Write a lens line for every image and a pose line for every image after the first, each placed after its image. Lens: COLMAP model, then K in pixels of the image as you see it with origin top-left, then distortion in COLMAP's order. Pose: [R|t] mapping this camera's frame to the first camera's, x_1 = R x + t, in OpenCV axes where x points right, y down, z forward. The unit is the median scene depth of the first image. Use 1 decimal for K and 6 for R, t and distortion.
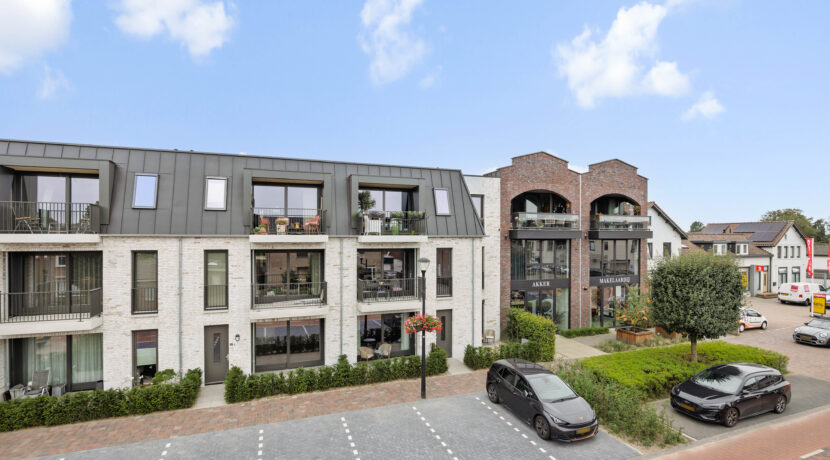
lens RADIAL K [[416.0, 0, 416.8], [0, 416.0, 245.6], [0, 0, 1]] dist [-0.015024, -0.003137]
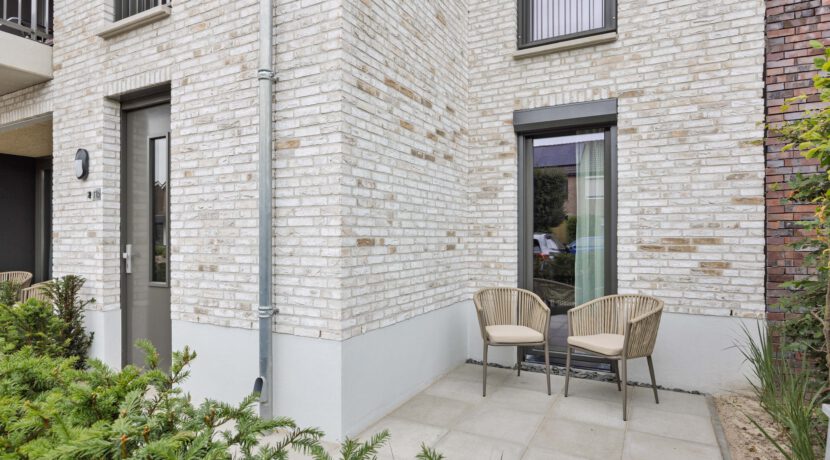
lens RADIAL K [[467.0, 0, 409.4], [0, 467.0, 239.3], [0, 0, 1]] dist [0.000382, 0.000534]
pose [[0.658417, 0.003469, -0.752645, 0.305416], [-0.015447, 0.999841, -0.008905, 0.232656], [0.752495, 0.017490, 0.658366, 1.049720]]
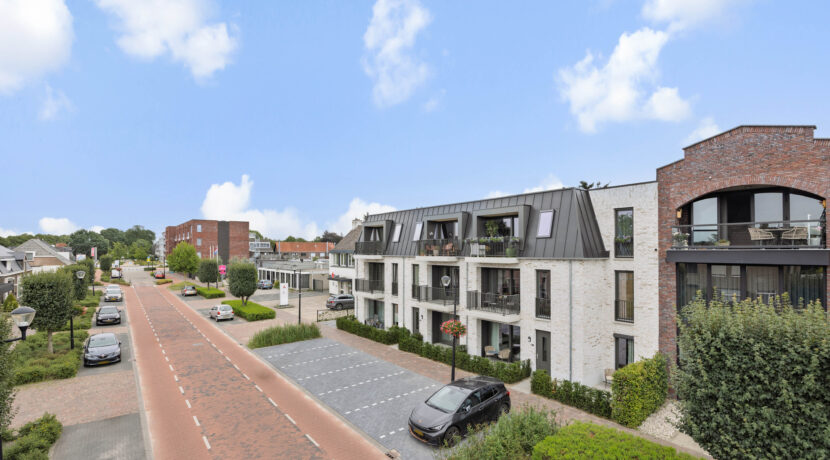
lens RADIAL K [[396.1, 0, 405.1], [0, 396.1, 252.7], [0, 0, 1]] dist [-0.000259, 0.000418]
pose [[0.257124, 0.002459, -0.966375, 0.998342], [-0.015819, 0.999873, -0.001665, -0.030893], [0.966249, 0.015715, 0.257130, 0.467291]]
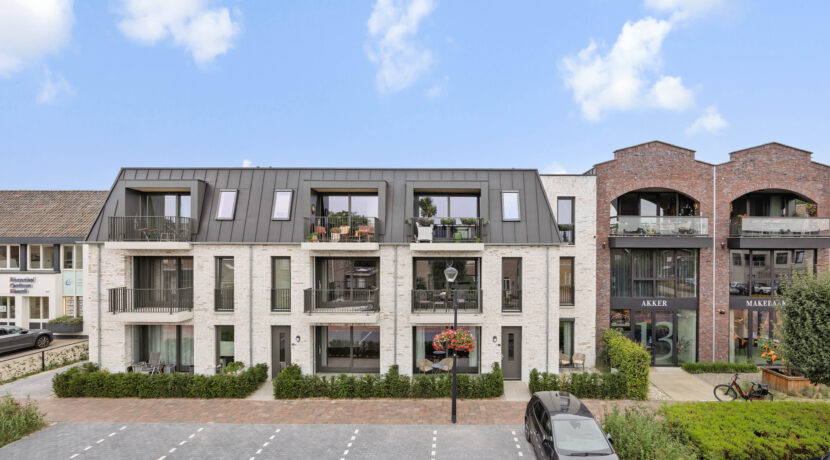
lens RADIAL K [[417.0, 0, 433.2], [0, 417.0, 249.9], [0, 0, 1]] dist [-0.018306, 0.001450]
pose [[0.930721, 0.007469, -0.365654, 0.257802], [-0.009805, 0.999942, -0.004534, -0.005243], [0.365599, 0.007806, 0.930740, 0.112919]]
